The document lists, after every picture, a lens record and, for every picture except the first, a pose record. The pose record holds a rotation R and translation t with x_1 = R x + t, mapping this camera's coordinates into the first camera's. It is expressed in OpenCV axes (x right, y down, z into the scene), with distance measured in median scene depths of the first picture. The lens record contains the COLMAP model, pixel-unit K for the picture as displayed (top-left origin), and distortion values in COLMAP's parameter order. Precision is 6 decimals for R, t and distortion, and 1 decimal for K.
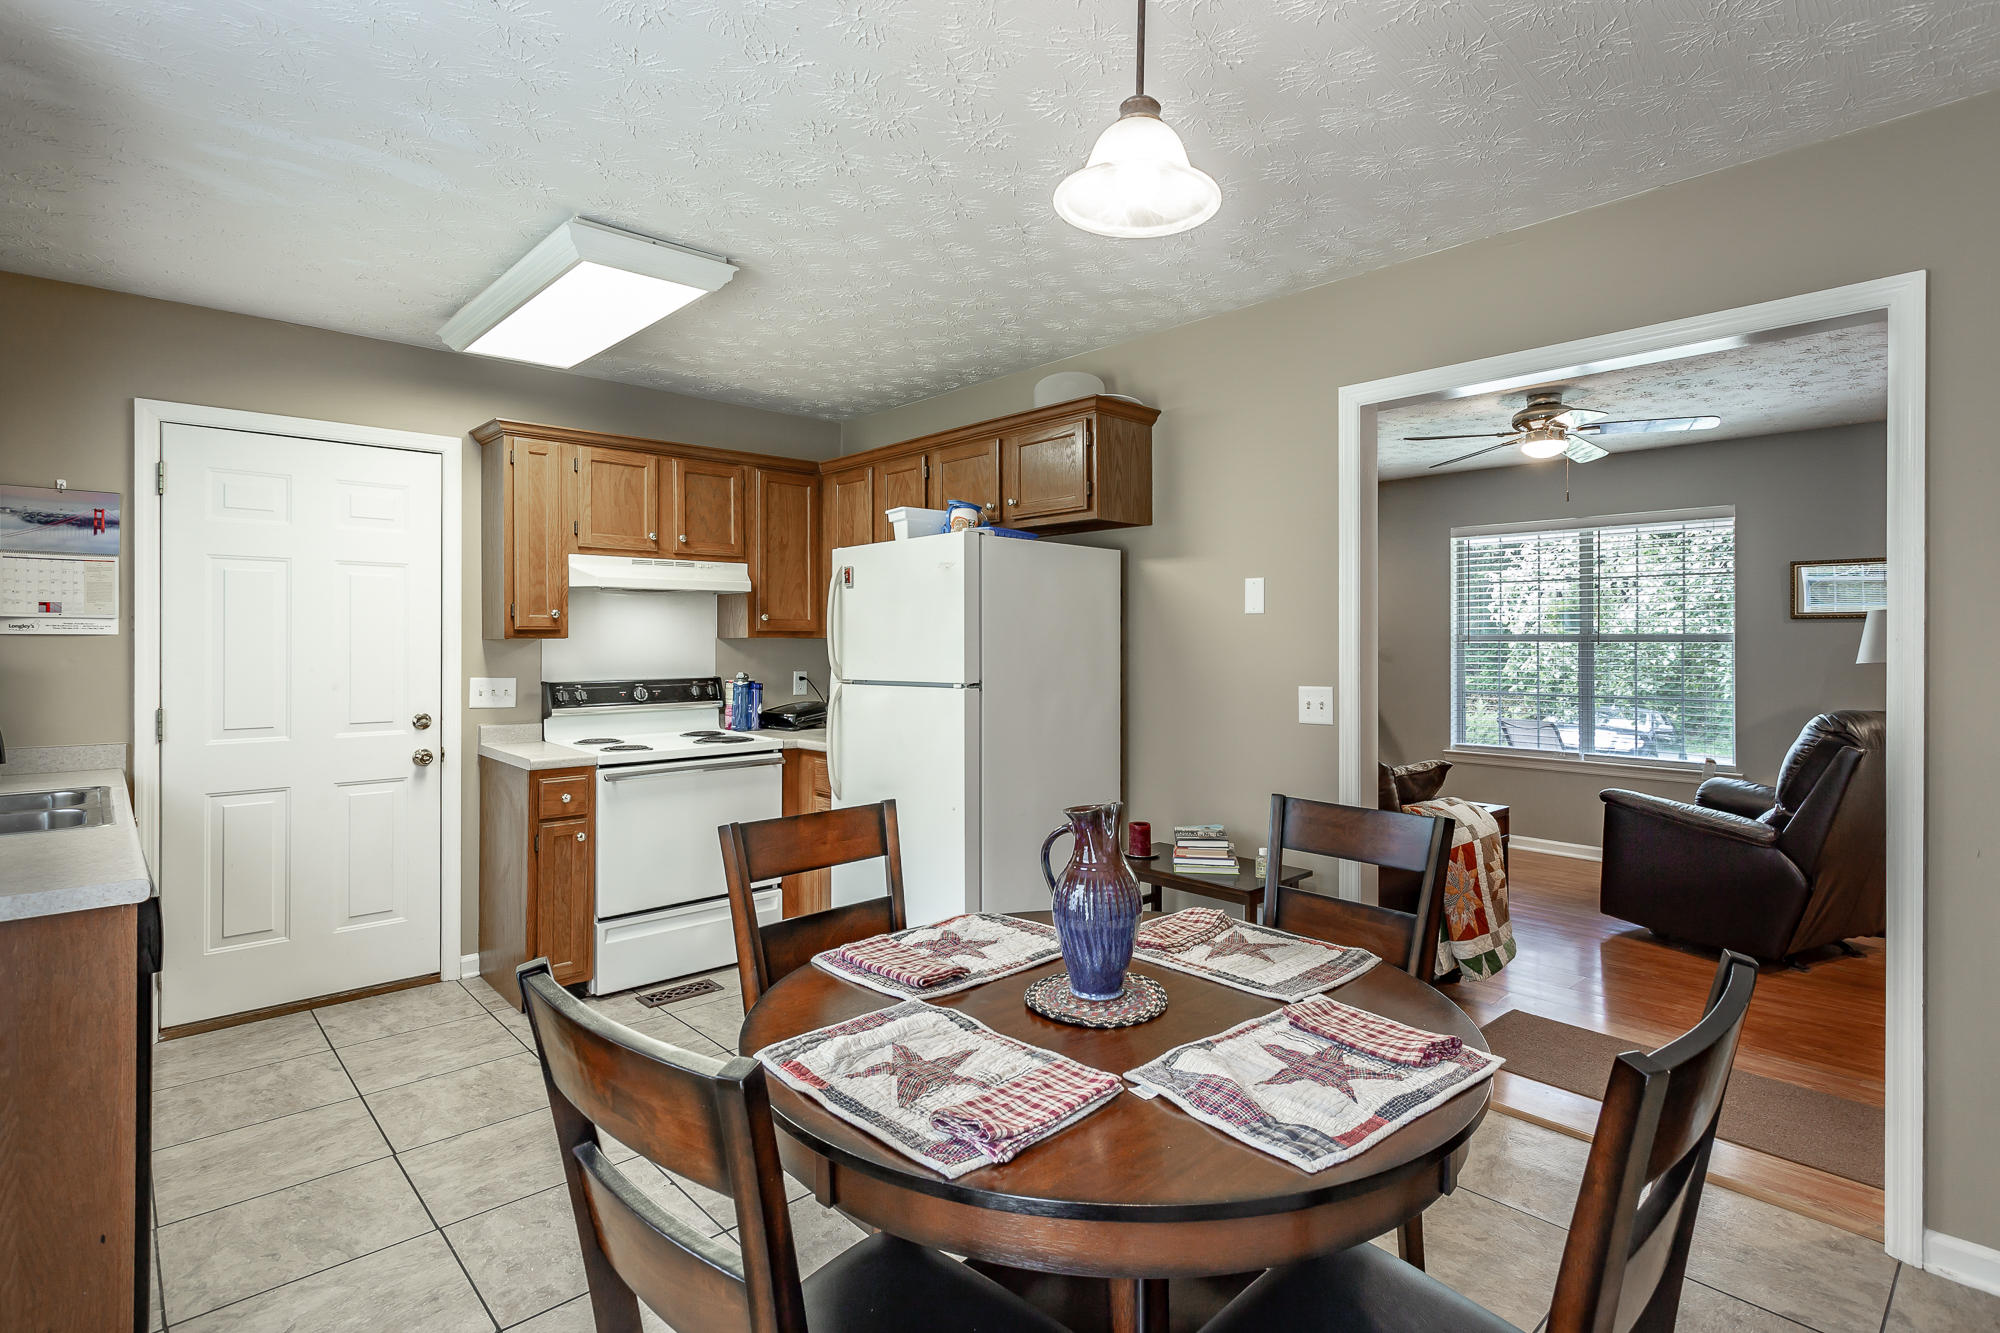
lens RADIAL K [[961.9, 0, 1000.6], [0, 961.9, 638.5], [0, 0, 1]] dist [0.014353, 0.000350]
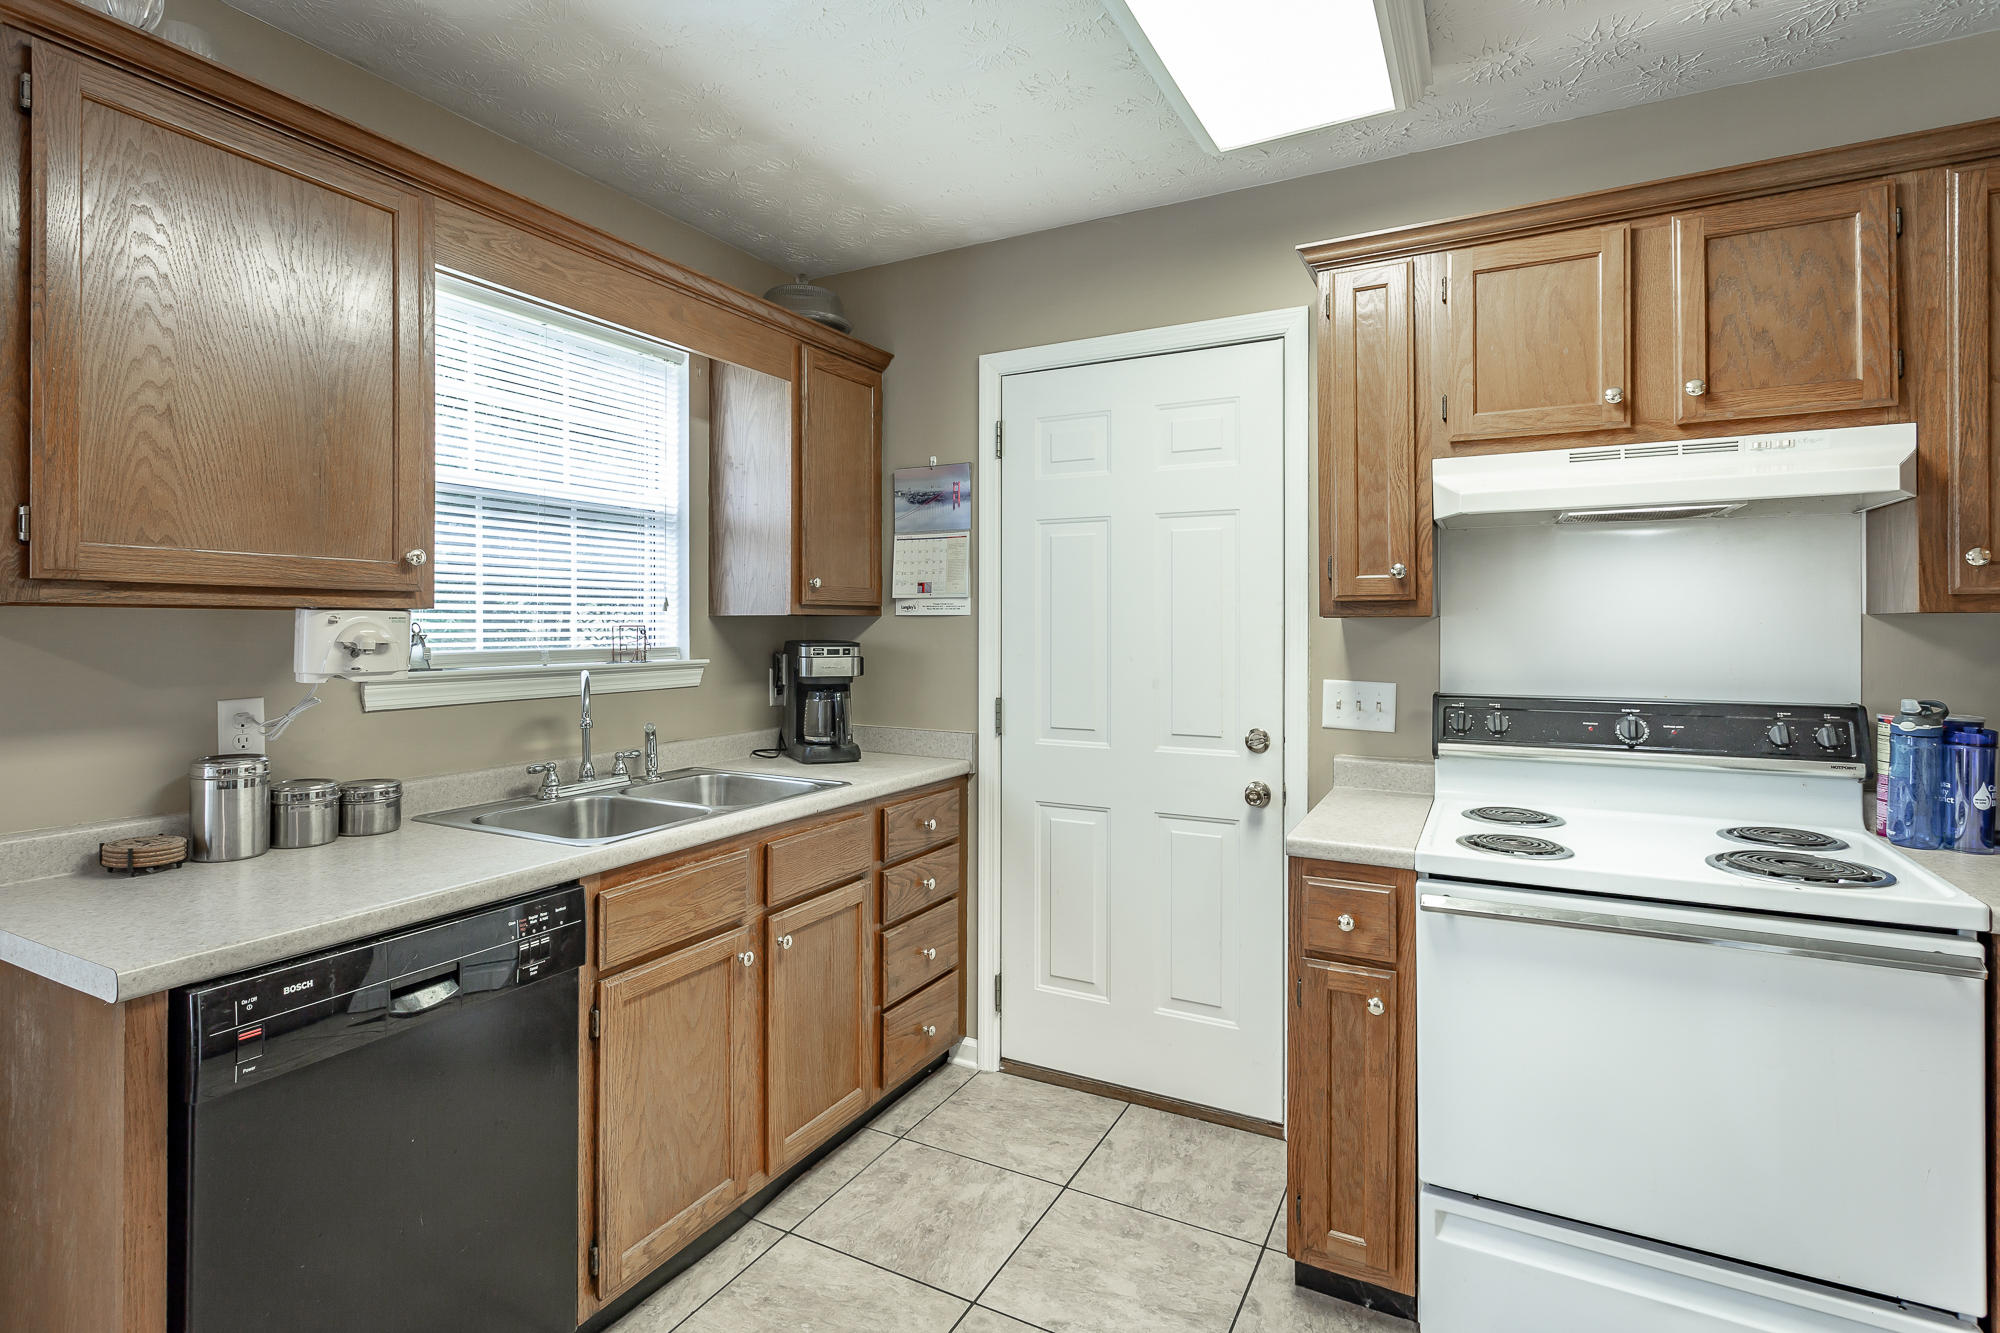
lens RADIAL K [[982.6, 0, 1001.5], [0, 982.6, 621.3], [0, 0, 1]] dist [0.001537, 0.000944]
pose [[0.328154, -0.002516, -0.944621, -0.009542], [0.002440, 0.999995, -0.001816, 0.003089], [0.944621, -0.001709, 0.328159, 0.591726]]
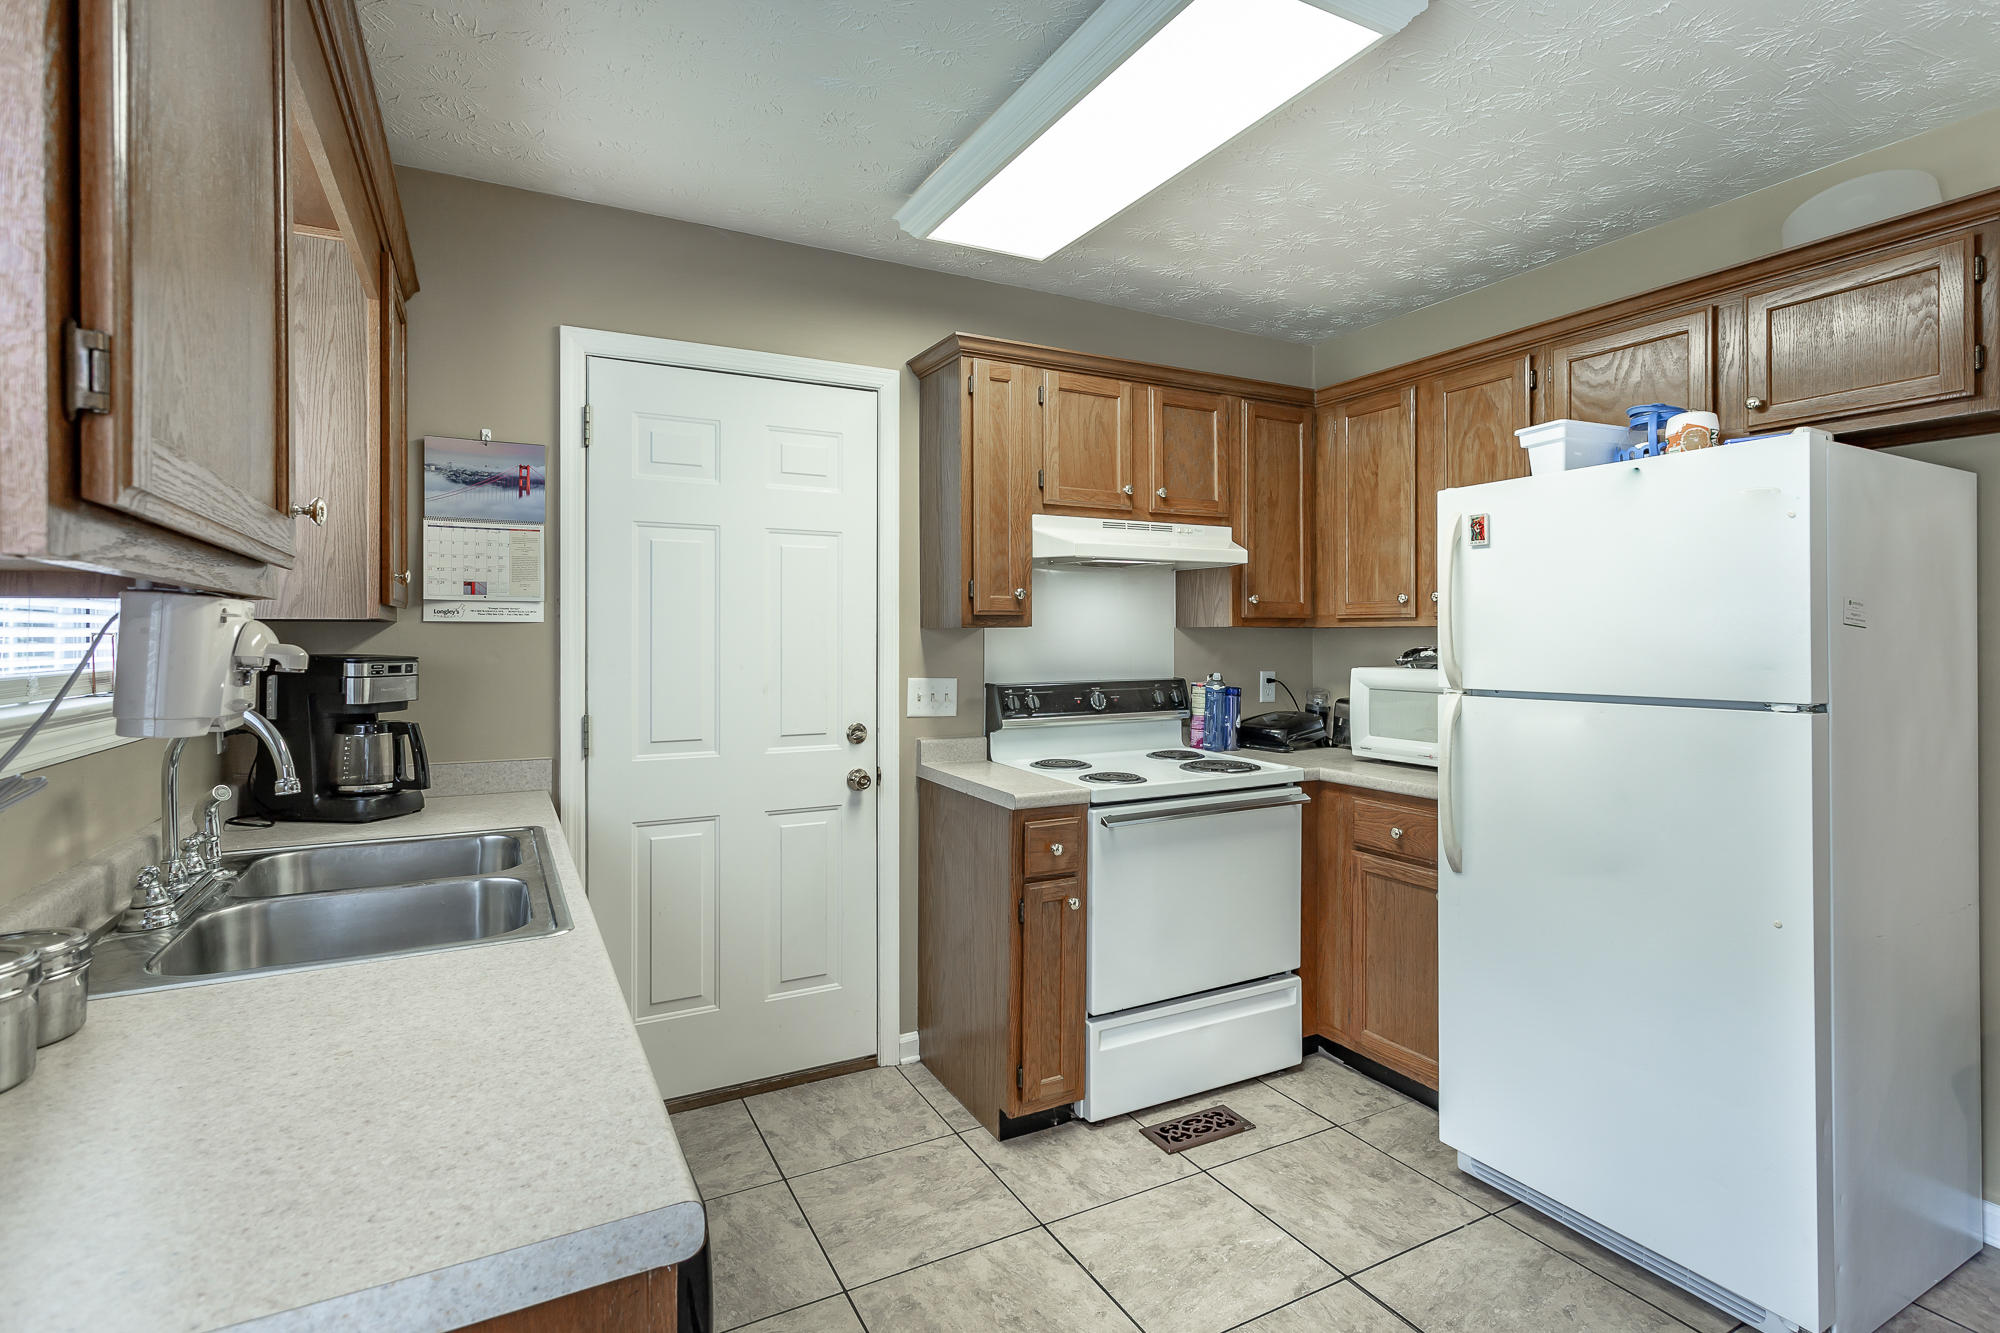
lens RADIAL K [[948.3, 0, 1002.2], [0, 948.3, 631.6], [0, 0, 1]] dist [0.002753, 0.000665]
pose [[0.967191, -0.000663, -0.254051, -0.282266], [0.000642, 1.000000, -0.000167, 0.003359], [0.254051, -0.000001, 0.967191, 0.280640]]
